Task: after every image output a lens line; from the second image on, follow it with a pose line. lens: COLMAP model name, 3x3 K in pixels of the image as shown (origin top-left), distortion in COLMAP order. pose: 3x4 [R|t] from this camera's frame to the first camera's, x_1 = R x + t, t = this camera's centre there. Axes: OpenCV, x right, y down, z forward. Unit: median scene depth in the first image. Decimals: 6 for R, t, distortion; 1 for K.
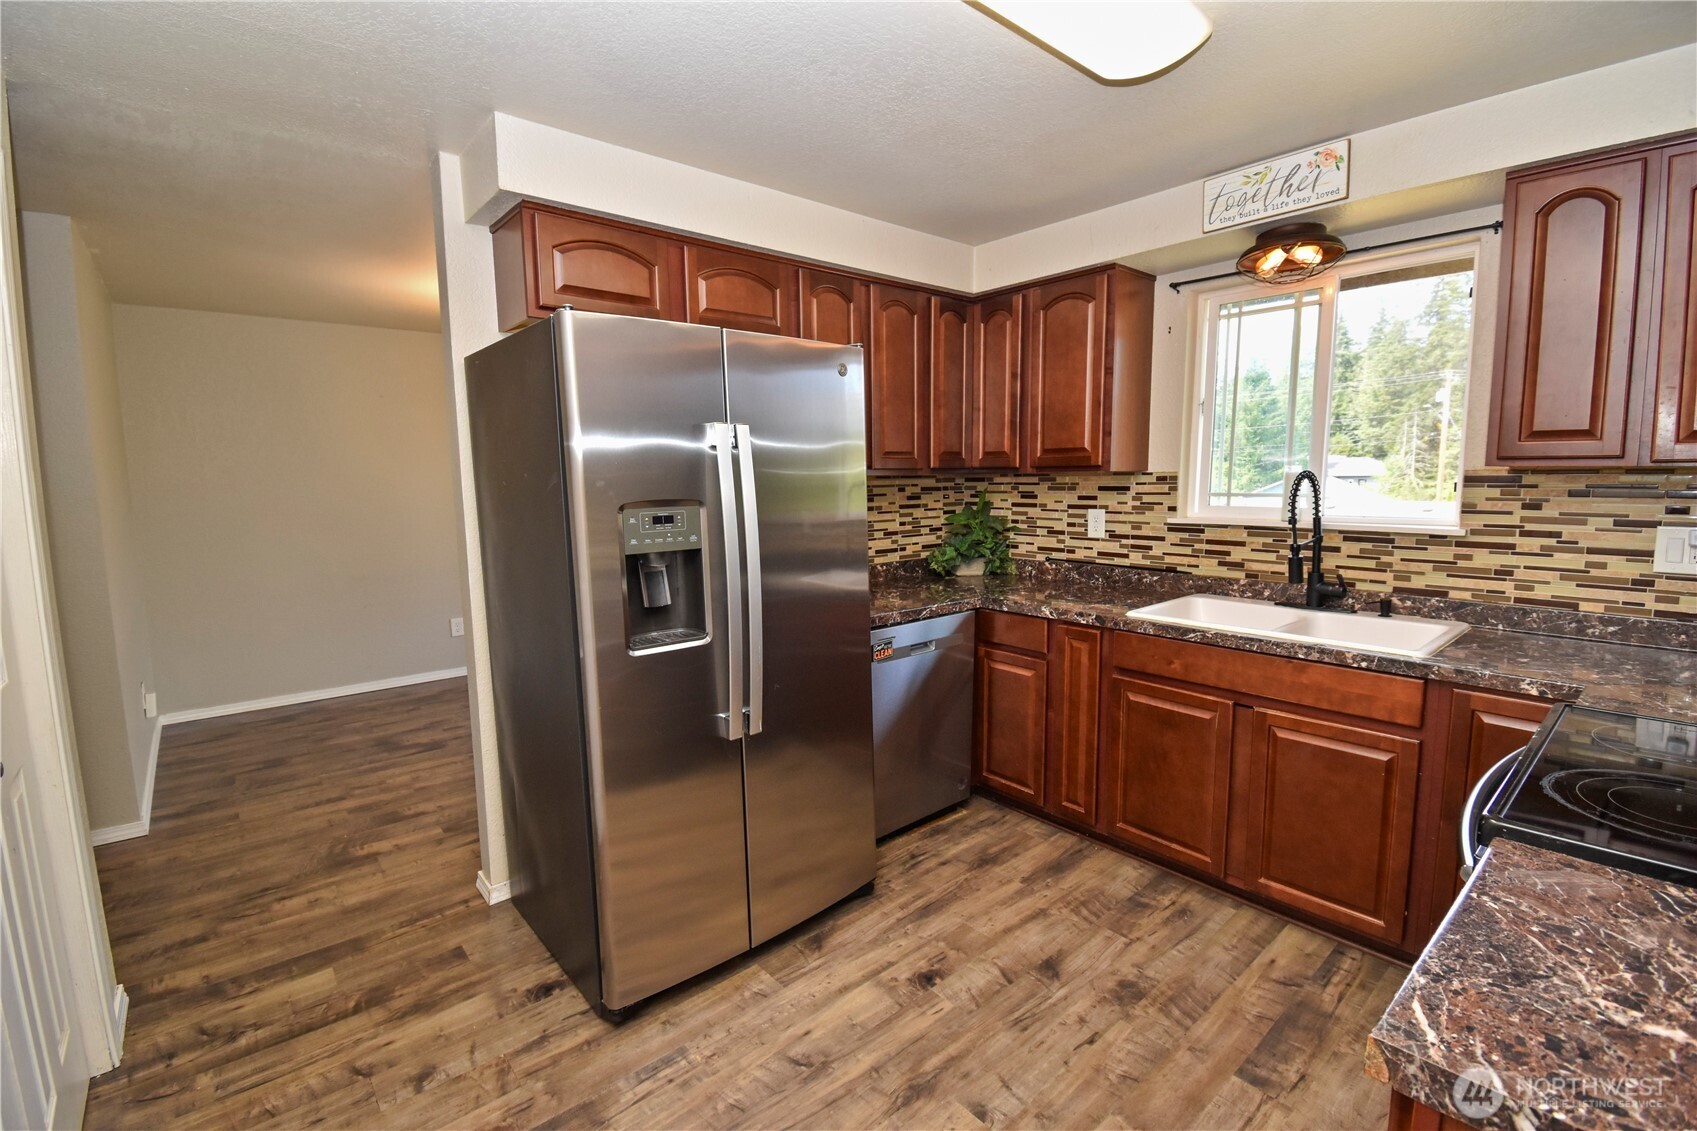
lens RADIAL K [[745.6, 0, 845.7], [0, 745.6, 564.5], [0, 0, 1]] dist [0.010575, -0.021115]
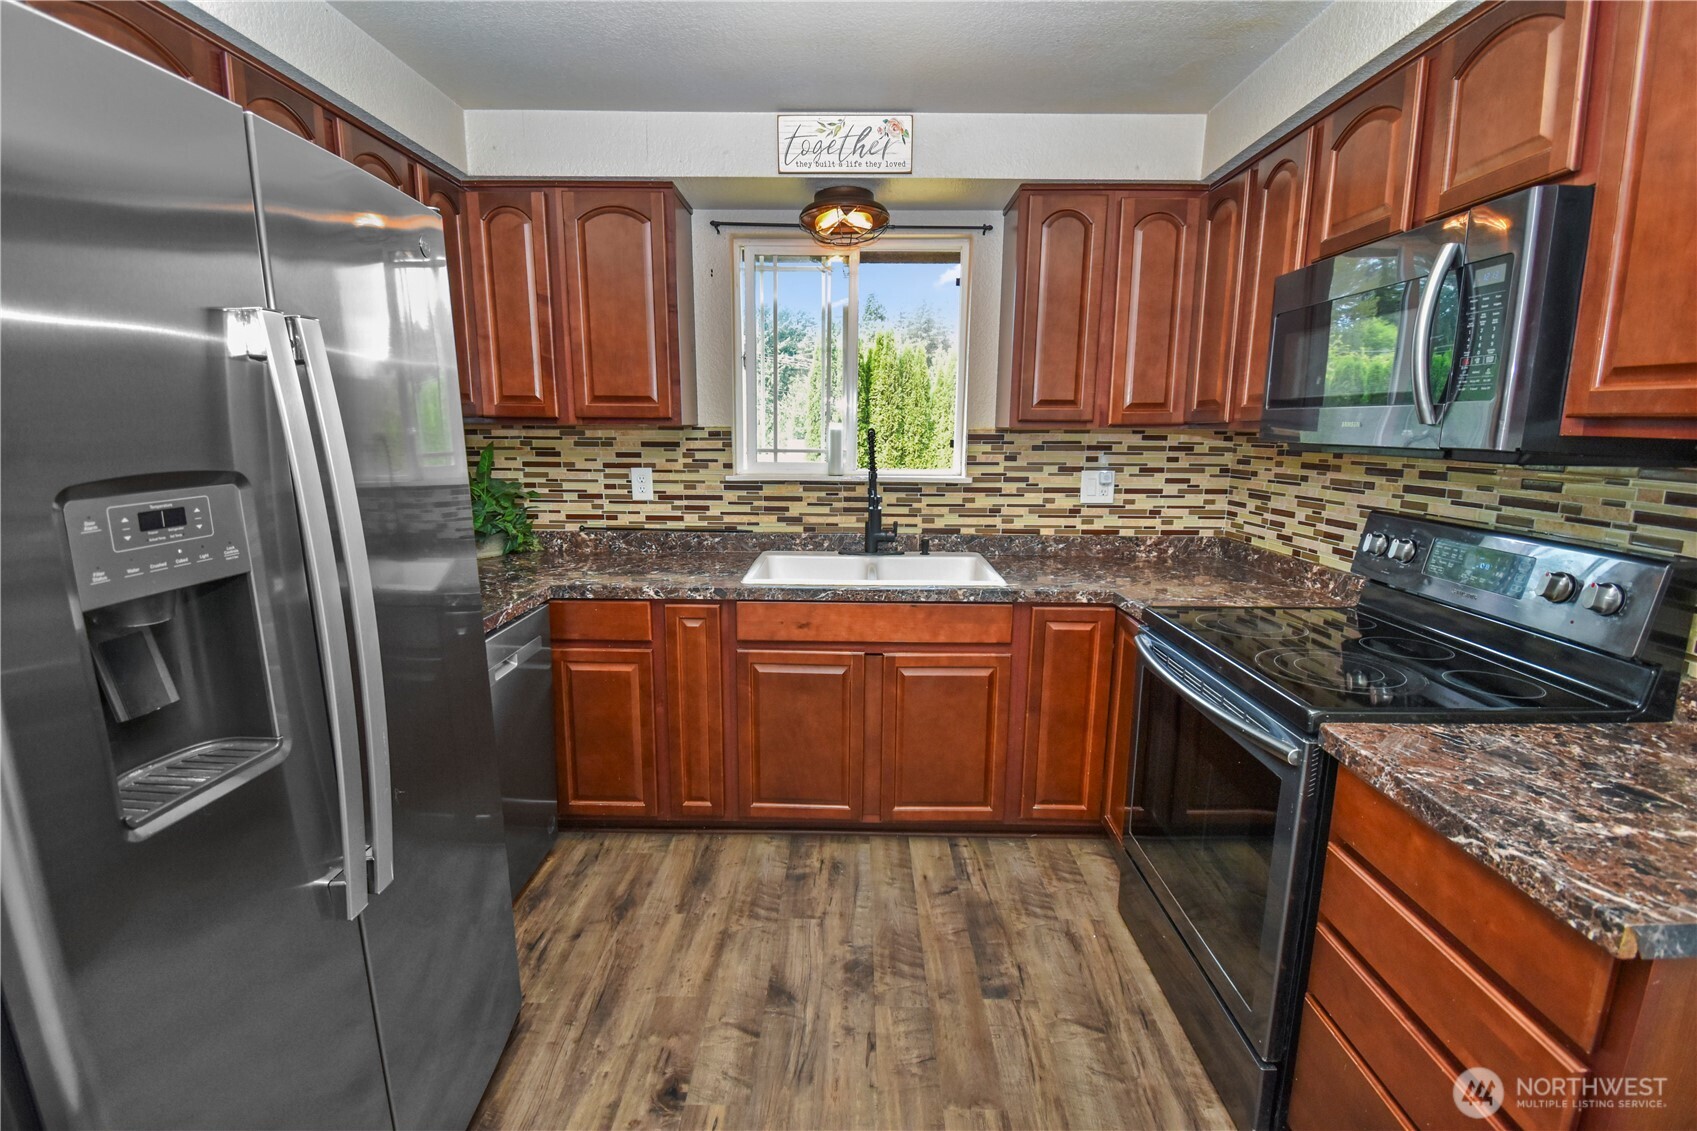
lens RADIAL K [[745.6, 0, 850.8], [0, 745.6, 565.2], [0, 0, 1]] dist [0.010575, -0.021115]
pose [[0.655671, -0.120195, 0.745418, -0.236890], [0.074718, 0.992731, 0.094351, -0.033692], [-0.751341, -0.006167, 0.659886, 0.316943]]
